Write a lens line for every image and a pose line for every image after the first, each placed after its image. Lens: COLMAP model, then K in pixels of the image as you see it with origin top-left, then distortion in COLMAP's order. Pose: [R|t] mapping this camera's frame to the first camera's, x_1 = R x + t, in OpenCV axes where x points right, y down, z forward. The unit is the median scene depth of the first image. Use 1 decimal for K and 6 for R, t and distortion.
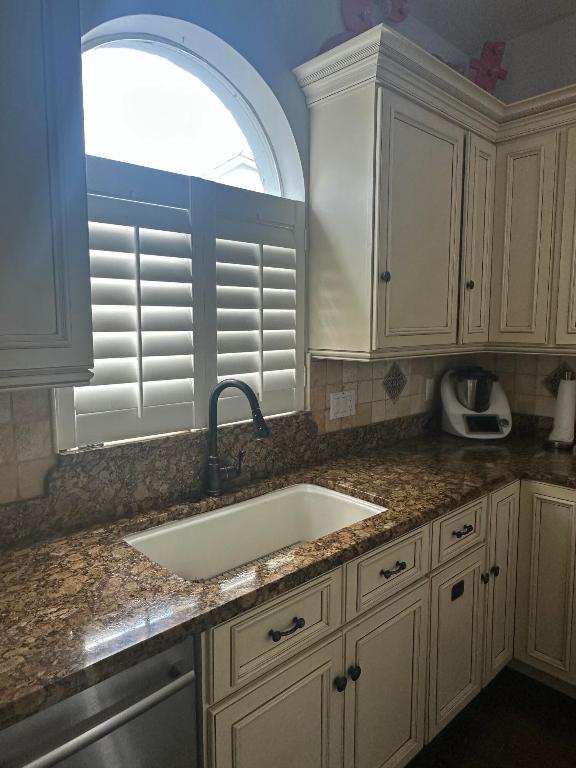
lens RADIAL K [[508.8, 0, 277.1], [0, 508.8, 380.5], [0, 0, 1]] dist [-0.008365, -0.002735]
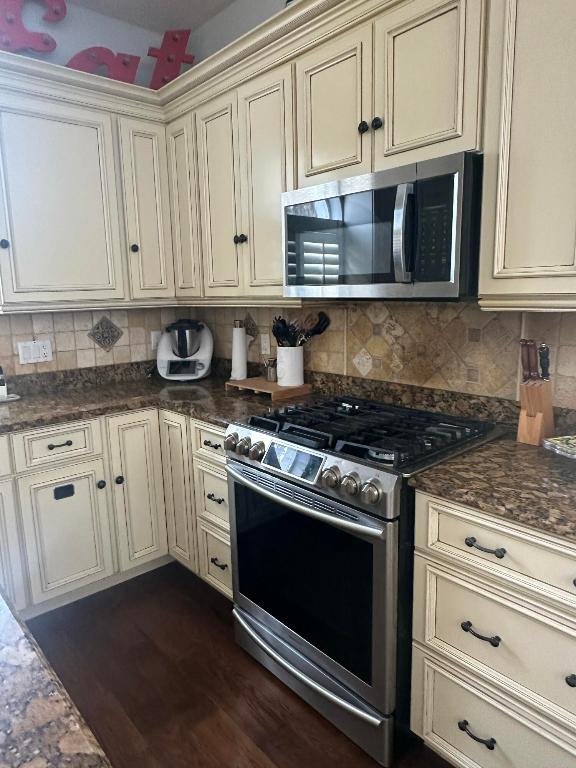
lens RADIAL K [[508.8, 0, 277.1], [0, 508.8, 380.5], [0, 0, 1]] dist [-0.008365, -0.002735]
pose [[0.999556, -0.021509, -0.020641, 0.676735], [0.022699, 0.997986, 0.059227, 0.052976], [0.019326, -0.059669, 0.998031, -0.180603]]
